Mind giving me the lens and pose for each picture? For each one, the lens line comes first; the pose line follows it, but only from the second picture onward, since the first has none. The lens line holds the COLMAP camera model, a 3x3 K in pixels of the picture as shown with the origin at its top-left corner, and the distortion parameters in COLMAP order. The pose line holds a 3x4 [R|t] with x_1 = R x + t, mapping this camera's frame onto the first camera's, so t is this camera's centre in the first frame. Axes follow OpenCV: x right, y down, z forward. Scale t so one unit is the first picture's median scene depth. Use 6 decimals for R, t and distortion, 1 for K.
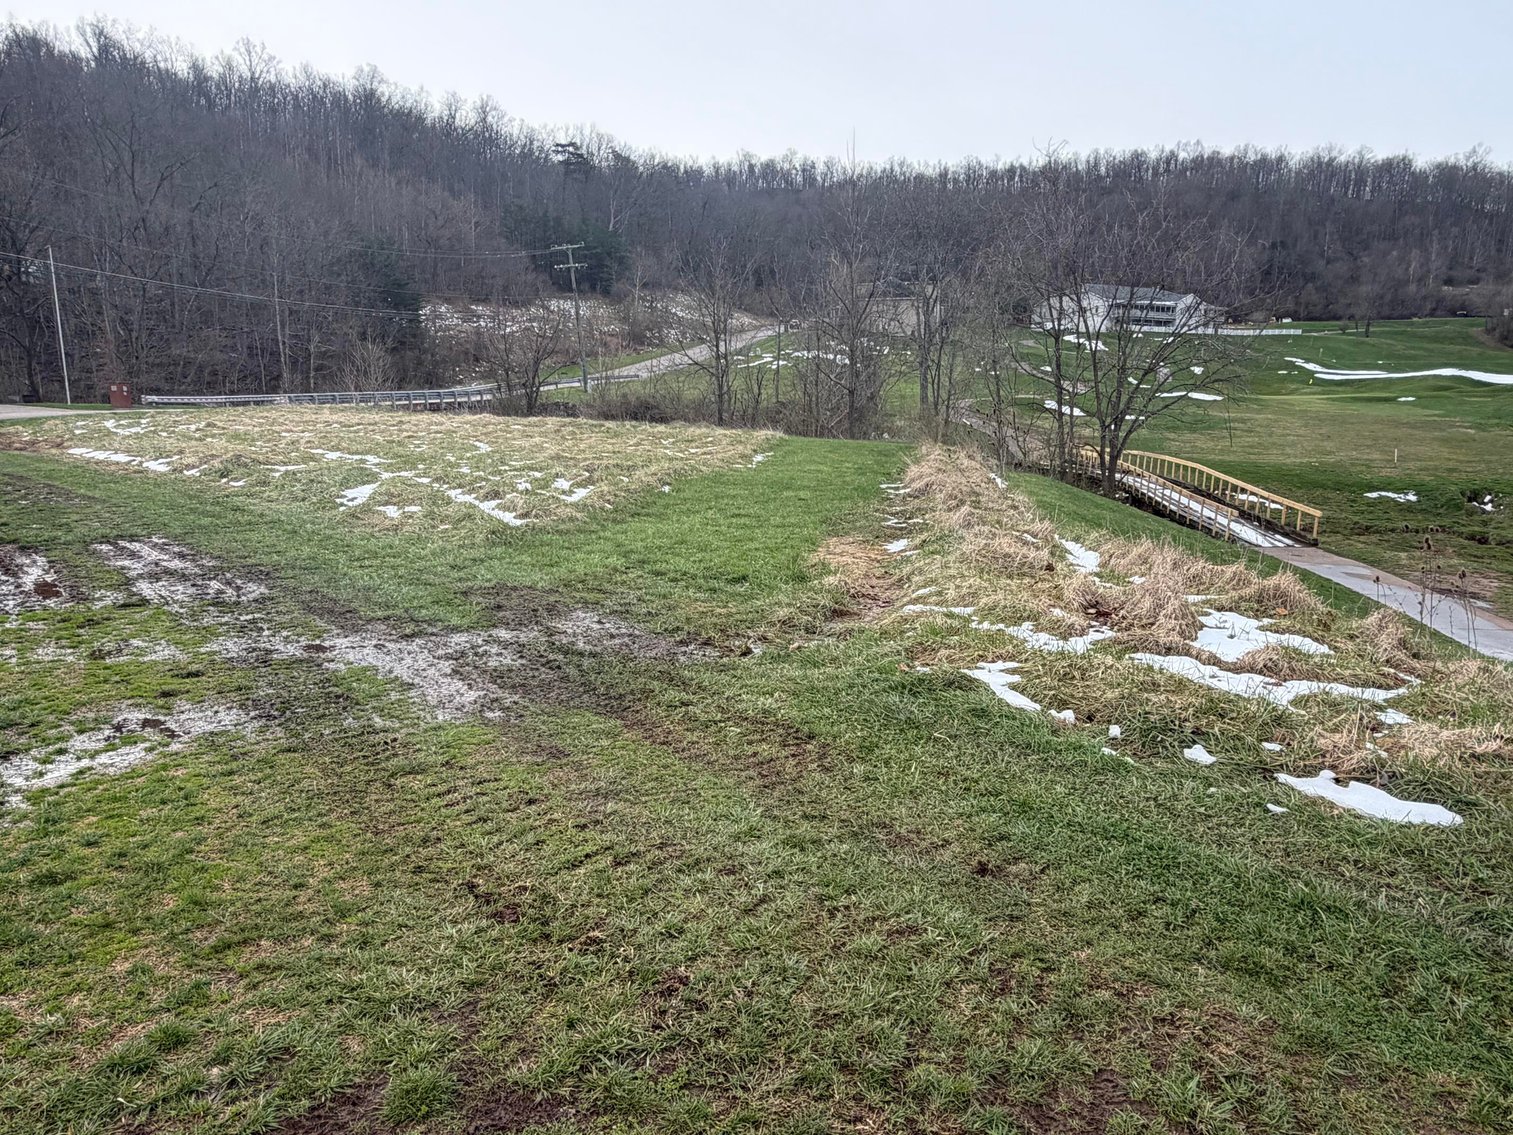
lens RADIAL K [[999.1, 0, 757.3], [0, 999.1, 601.2], [0, 0, 1]] dist [-0.010241, 0.005724]
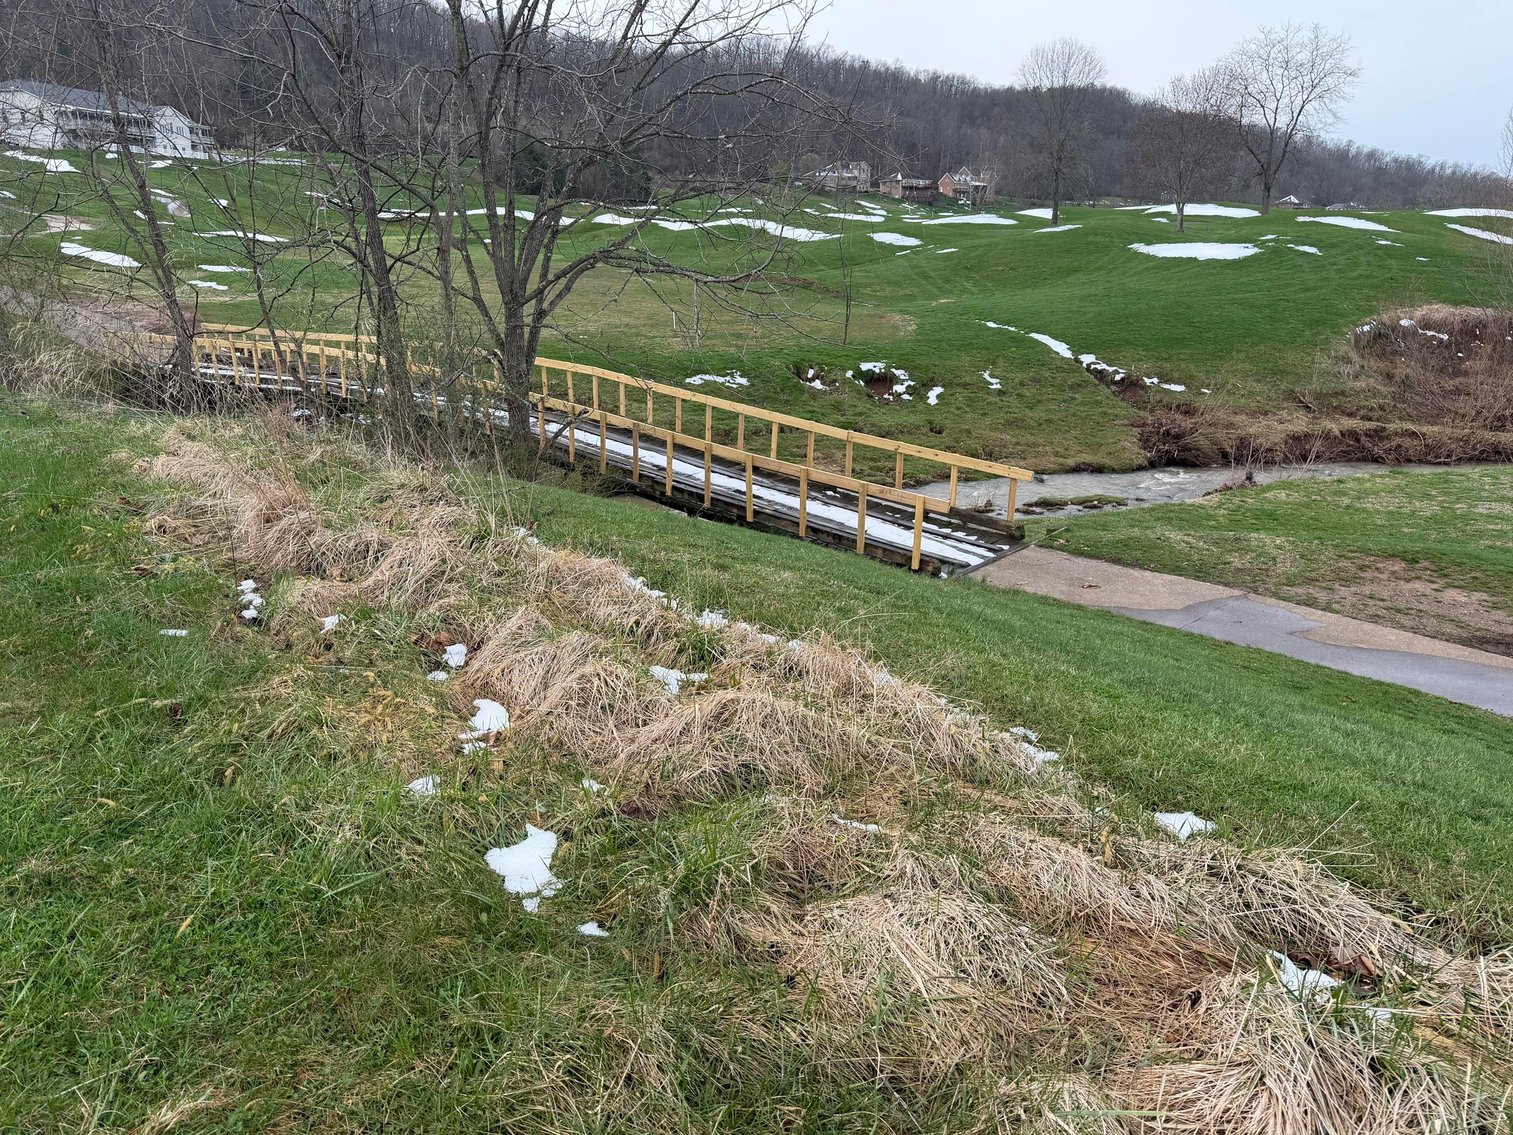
lens RADIAL K [[1110.0, 0, 748.5], [0, 1110.0, 564.1], [0, 0, 1]] dist [-0.003523, -0.016999]
pose [[0.630954, -0.218041, 0.744551, 0.040947], [0.160569, 0.975616, 0.149637, -0.076816], [-0.759022, 0.025137, 0.650579, 0.398678]]
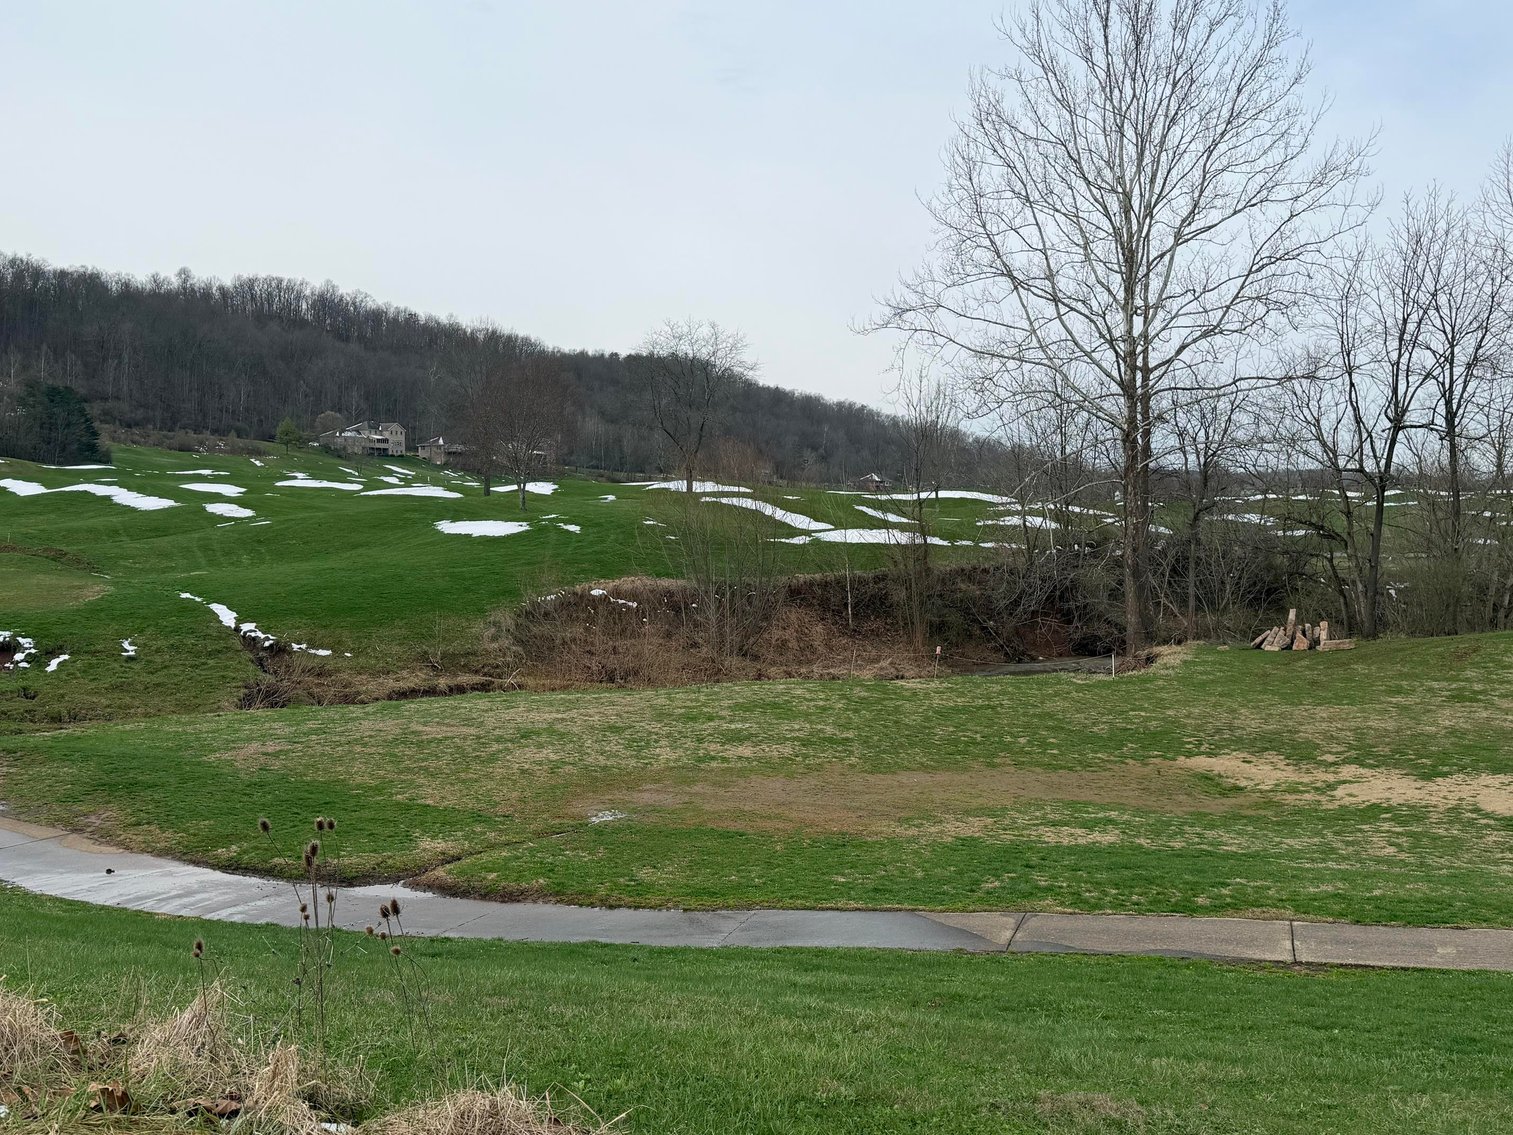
lens RADIAL K [[1335.1, 0, 772.1], [0, 1335.1, 569.2], [0, 0, 1]] dist [0.110818, -0.209394]
pose [[0.348412, -0.031611, 0.936809, 0.014995], [0.174741, 0.984101, -0.031782, -0.012702], [-0.920910, 0.174772, 0.348396, 0.053942]]
